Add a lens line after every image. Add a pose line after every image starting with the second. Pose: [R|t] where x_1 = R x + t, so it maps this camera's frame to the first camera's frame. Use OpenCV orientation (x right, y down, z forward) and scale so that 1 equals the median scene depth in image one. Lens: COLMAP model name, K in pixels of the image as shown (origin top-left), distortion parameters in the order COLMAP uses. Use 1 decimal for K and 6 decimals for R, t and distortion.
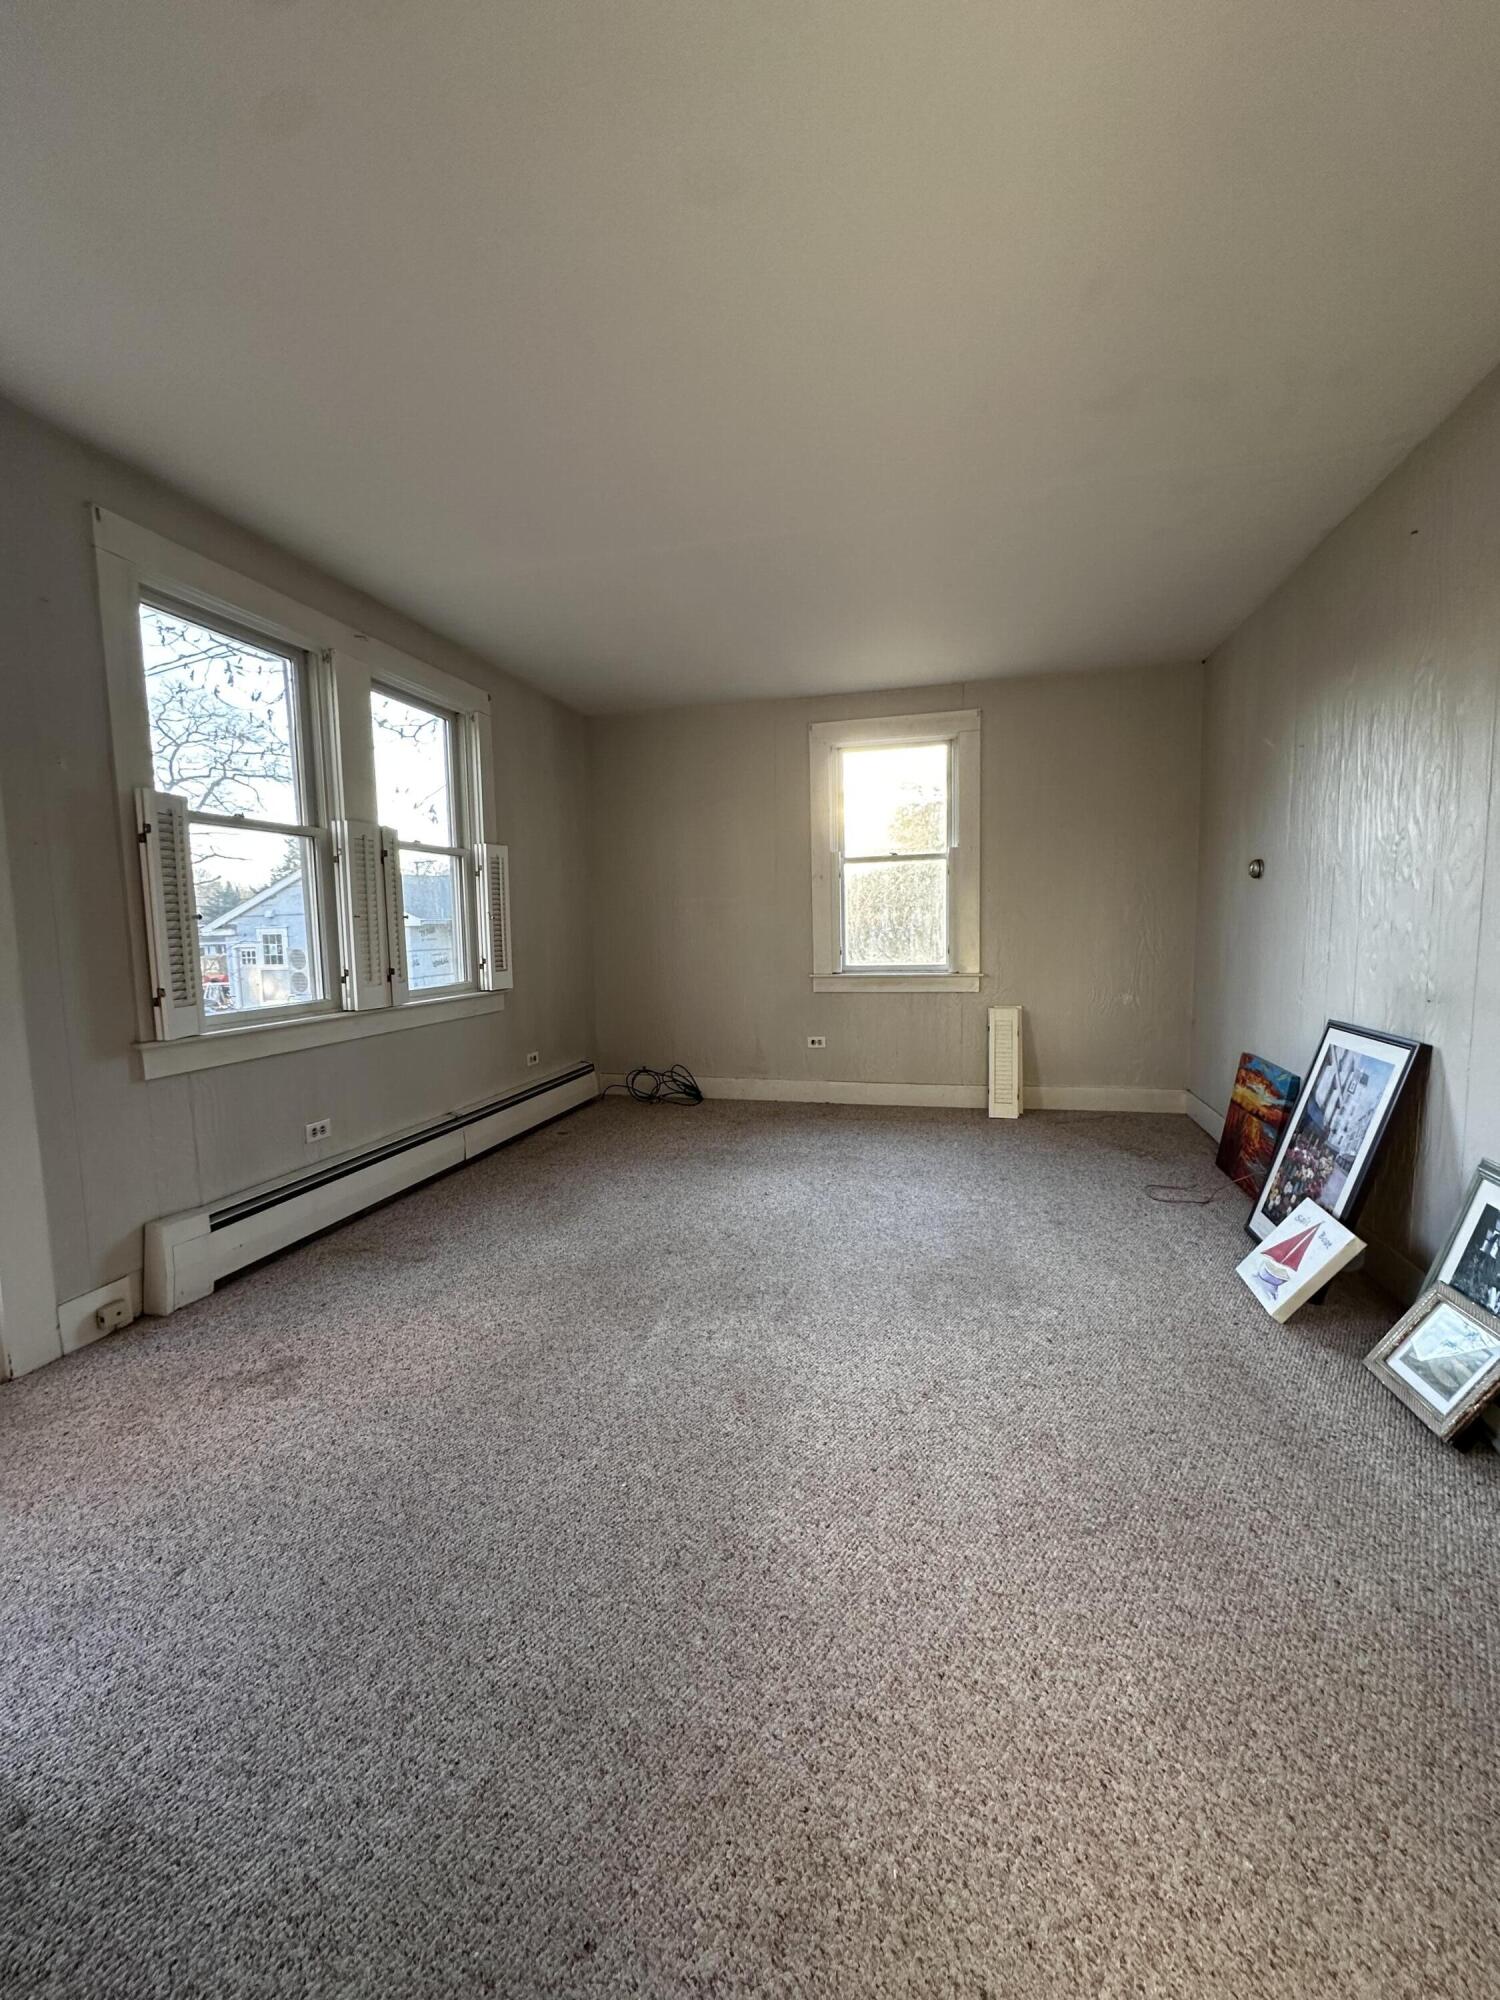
lens RADIAL K [[795.8, 0, 739.1], [0, 795.8, 1001.3], [0, 0, 1]] dist [0.002899, 0.000161]
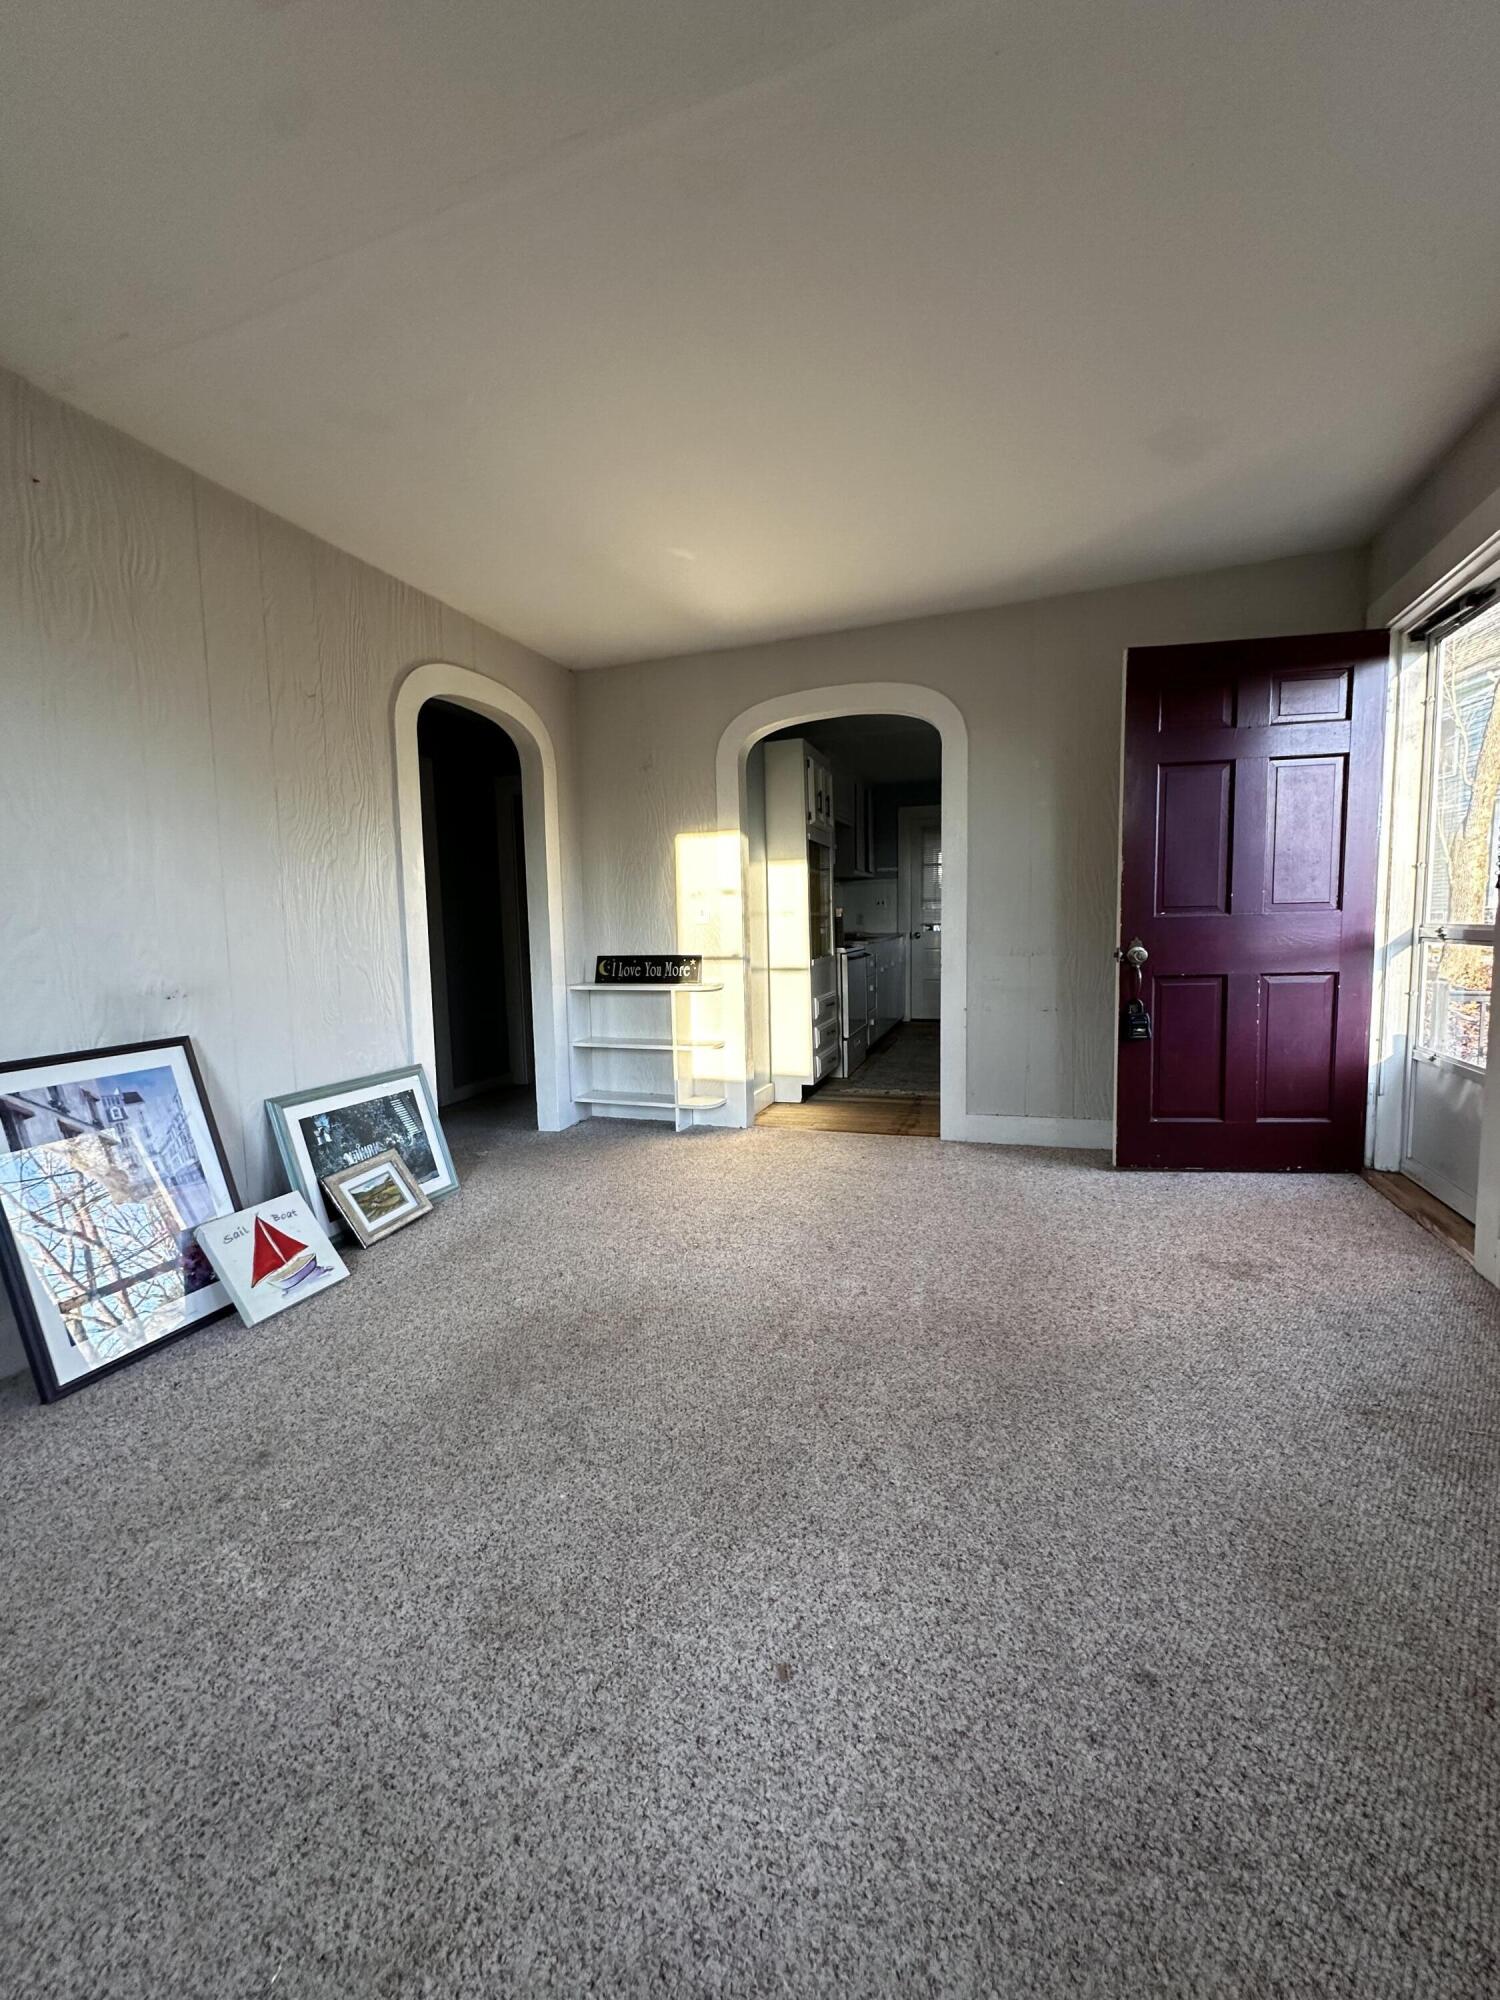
lens RADIAL K [[795.8, 0, 743.2], [0, 795.8, 992.6], [0, 0, 1]] dist [0.002899, 0.000161]
pose [[-0.996161, 0.035668, 0.079941, 0.015789], [0.049811, 0.981926, 0.182591, -0.107493], [-0.071984, 0.185872, -0.979934, 1.309519]]
